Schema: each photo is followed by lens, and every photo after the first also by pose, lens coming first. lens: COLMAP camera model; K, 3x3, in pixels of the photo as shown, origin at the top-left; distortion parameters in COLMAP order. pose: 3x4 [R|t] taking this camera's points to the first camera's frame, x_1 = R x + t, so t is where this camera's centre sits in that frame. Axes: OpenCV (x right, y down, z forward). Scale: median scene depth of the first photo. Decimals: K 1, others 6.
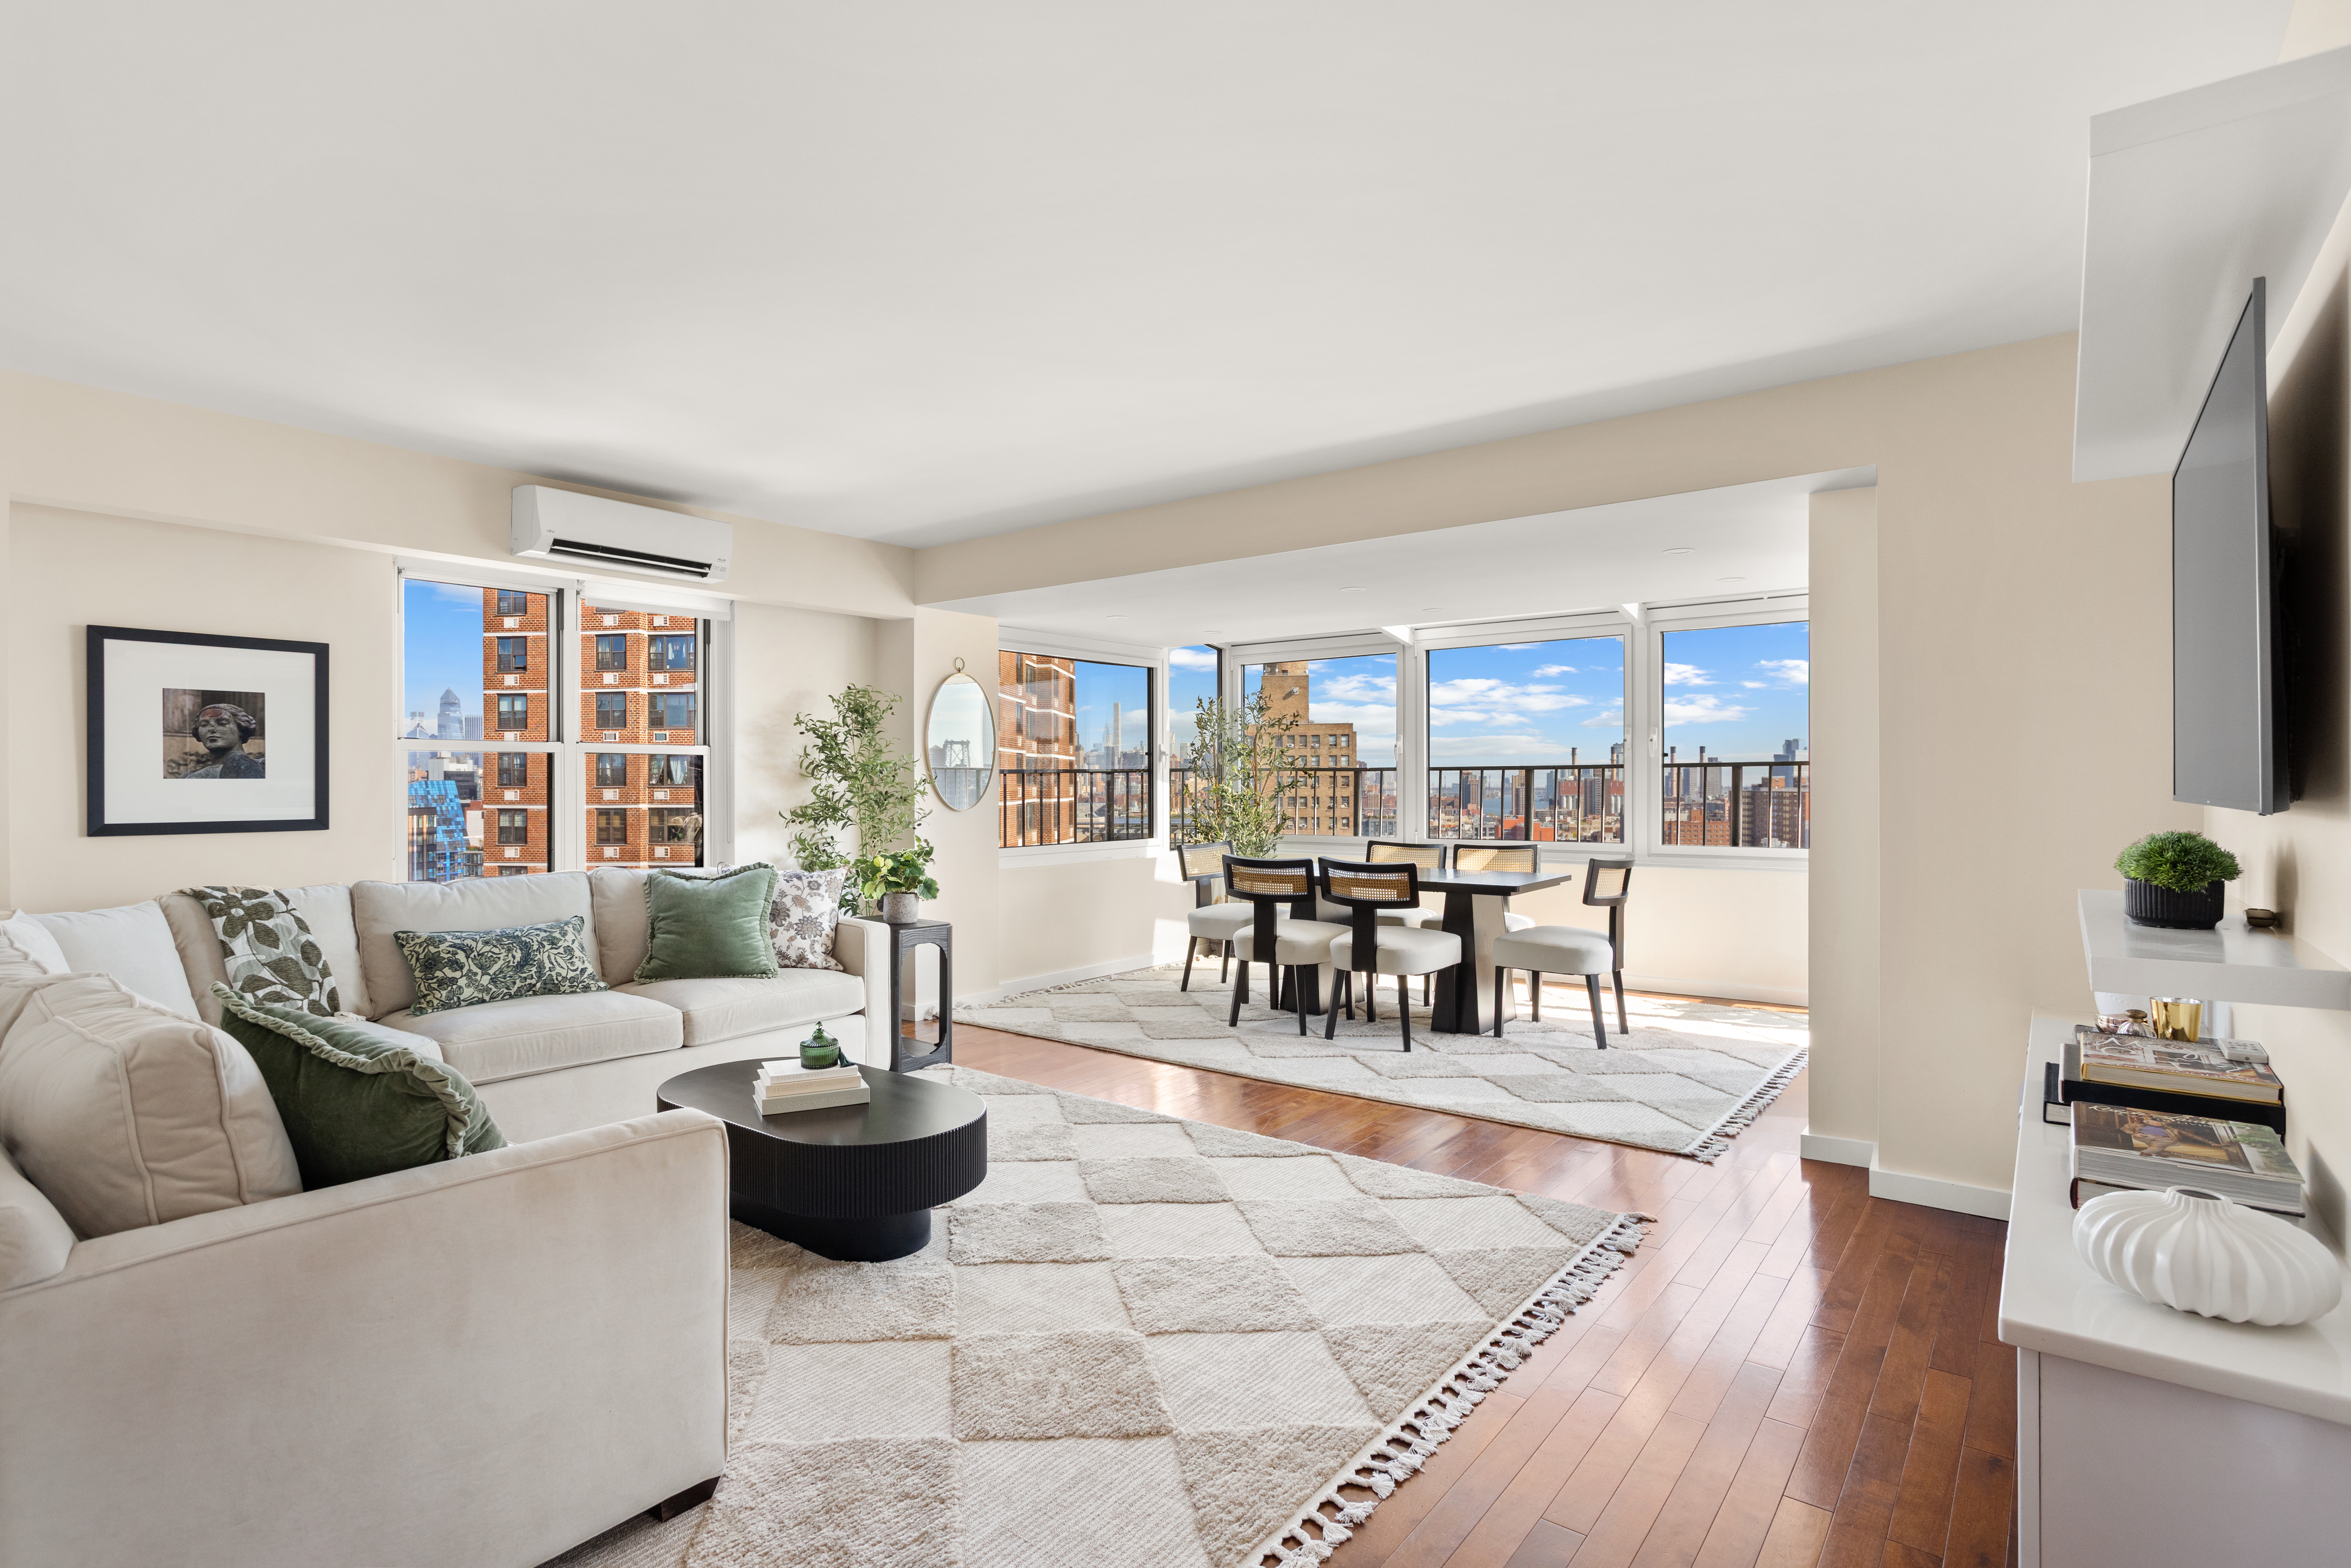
lens RADIAL K [[1152.3, 0, 1175.5], [0, 1152.3, 784.0], [0, 0, 1]] dist [0.001172, 0.000166]
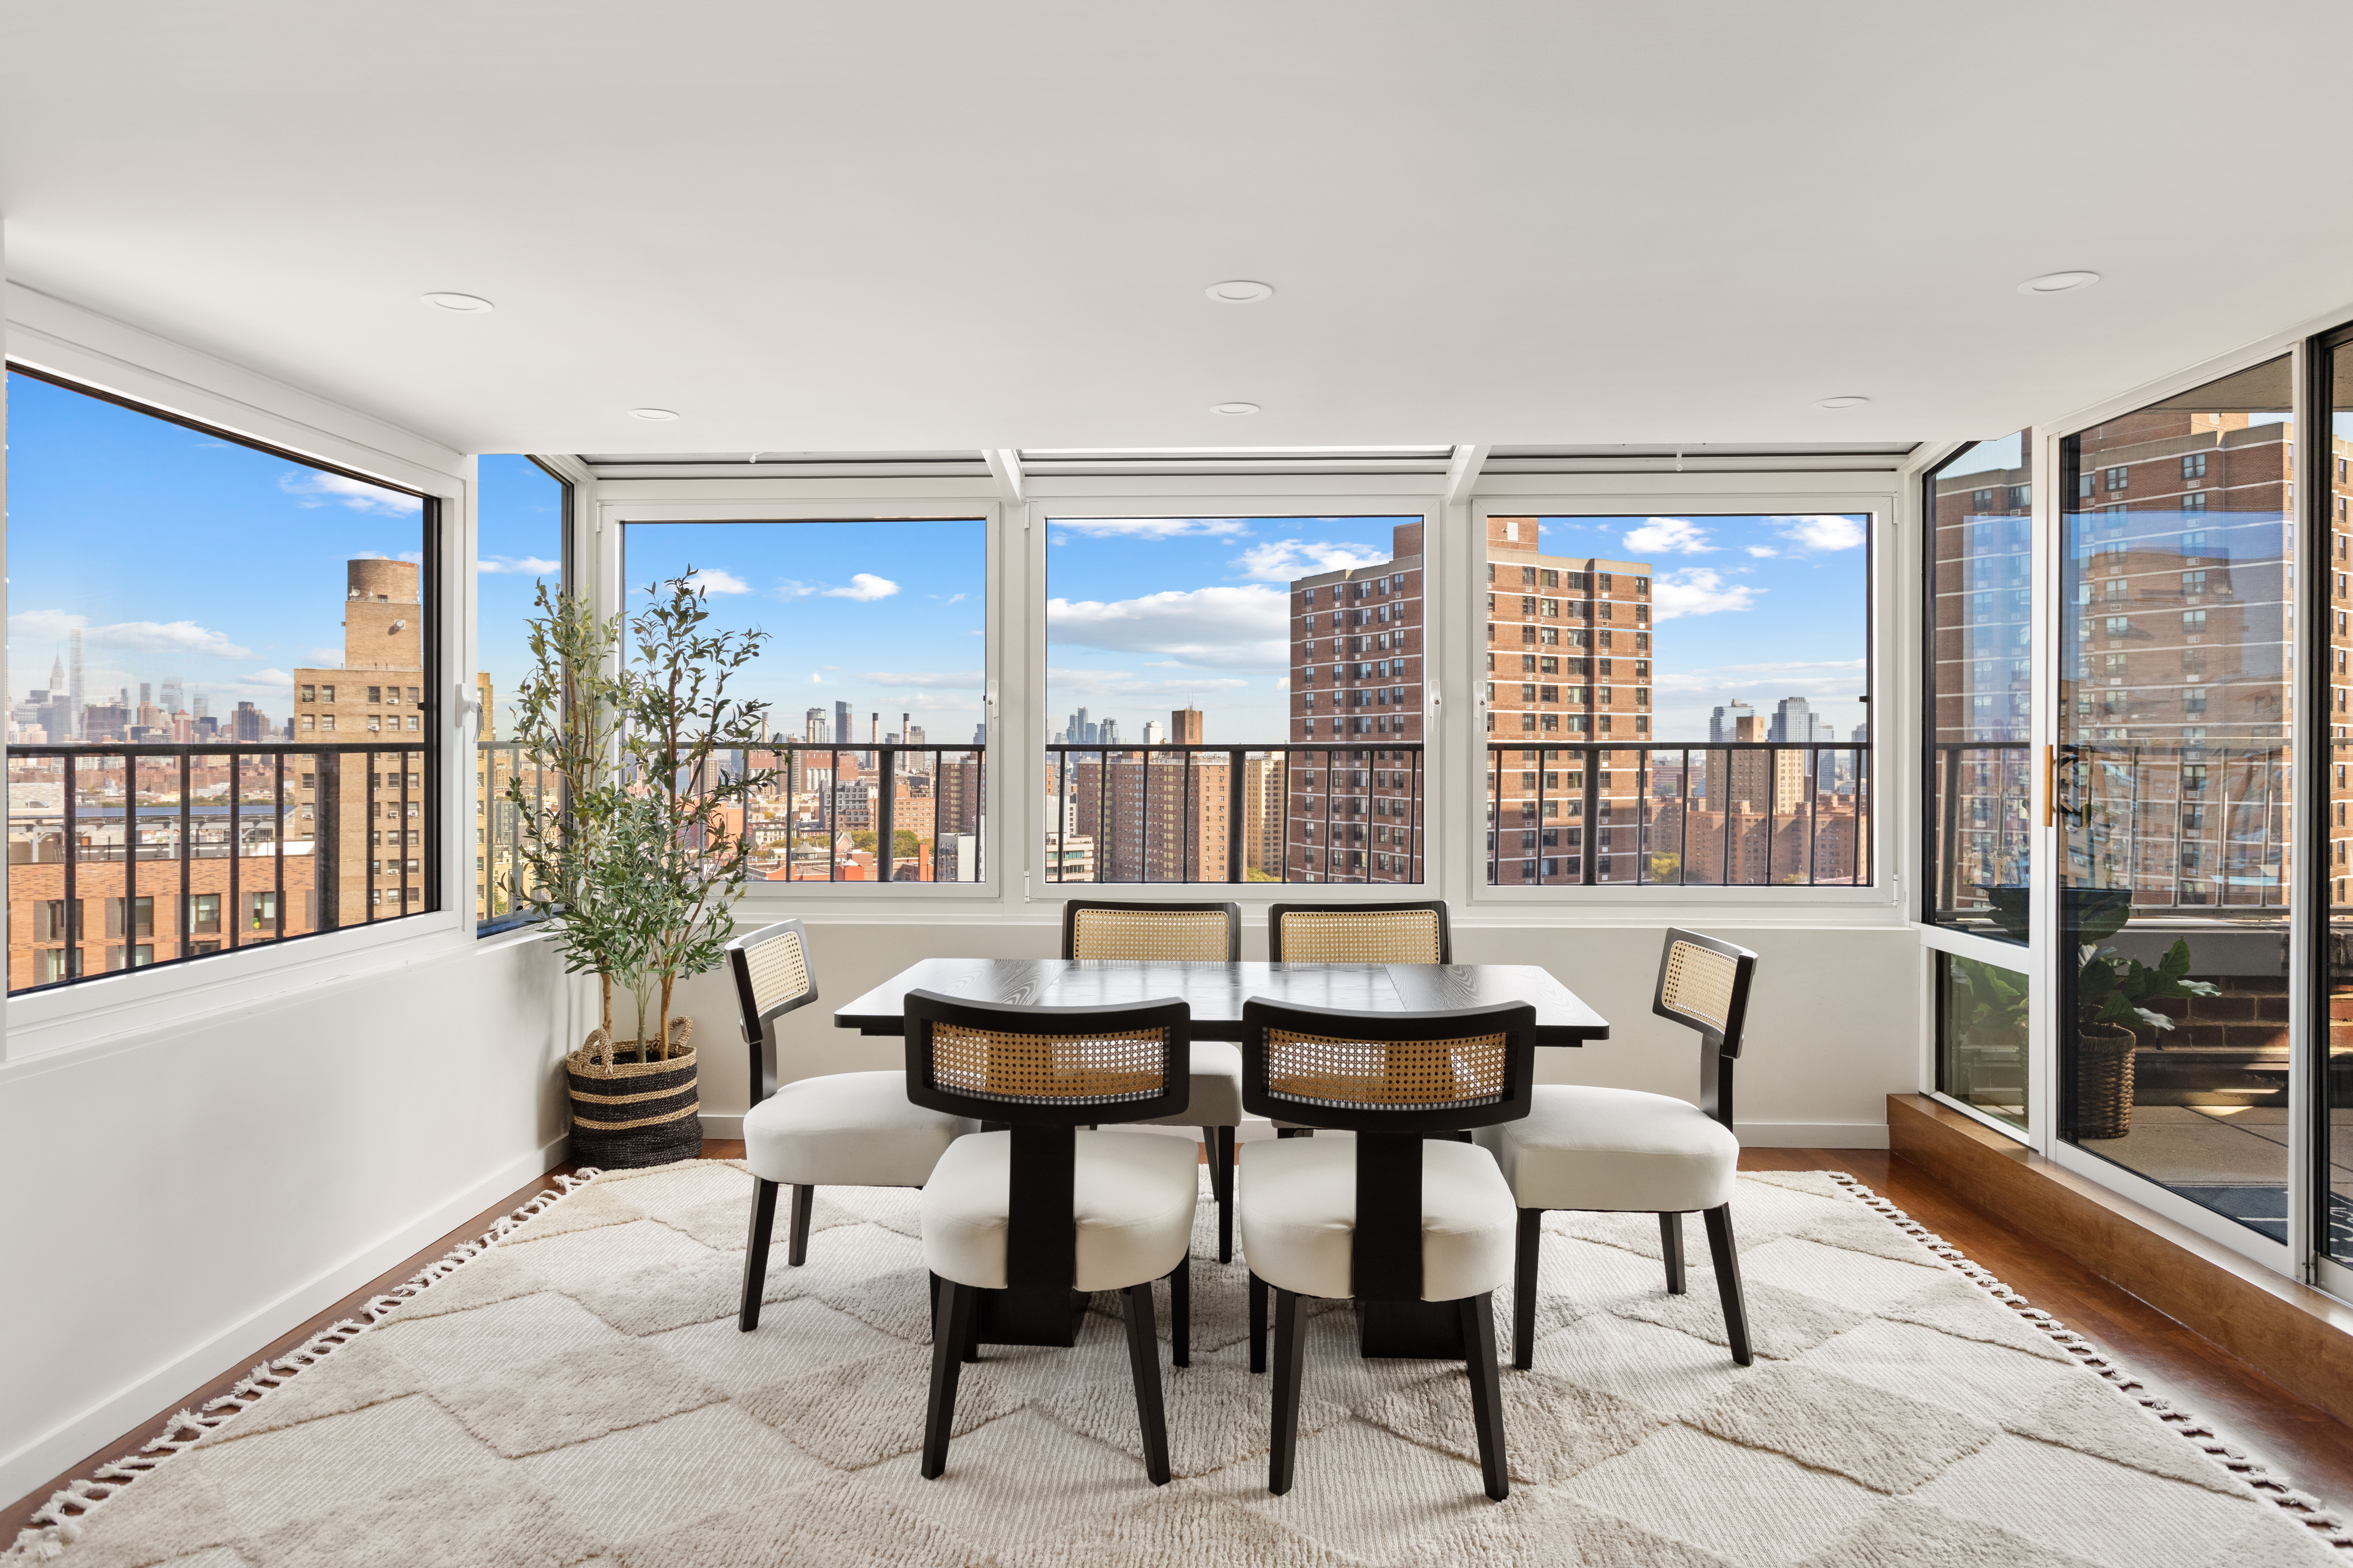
lens RADIAL K [[1420.3, 0, 1176.5], [0, 1420.3, 784.0], [0, 0, 1]] dist [-0.000914, -0.000482]
pose [[0.816605, -0.005692, 0.577168, -0.091313], [-0.006560, 0.999795, 0.019141, -0.009463], [-0.577159, -0.019417, 0.816401, 0.408771]]
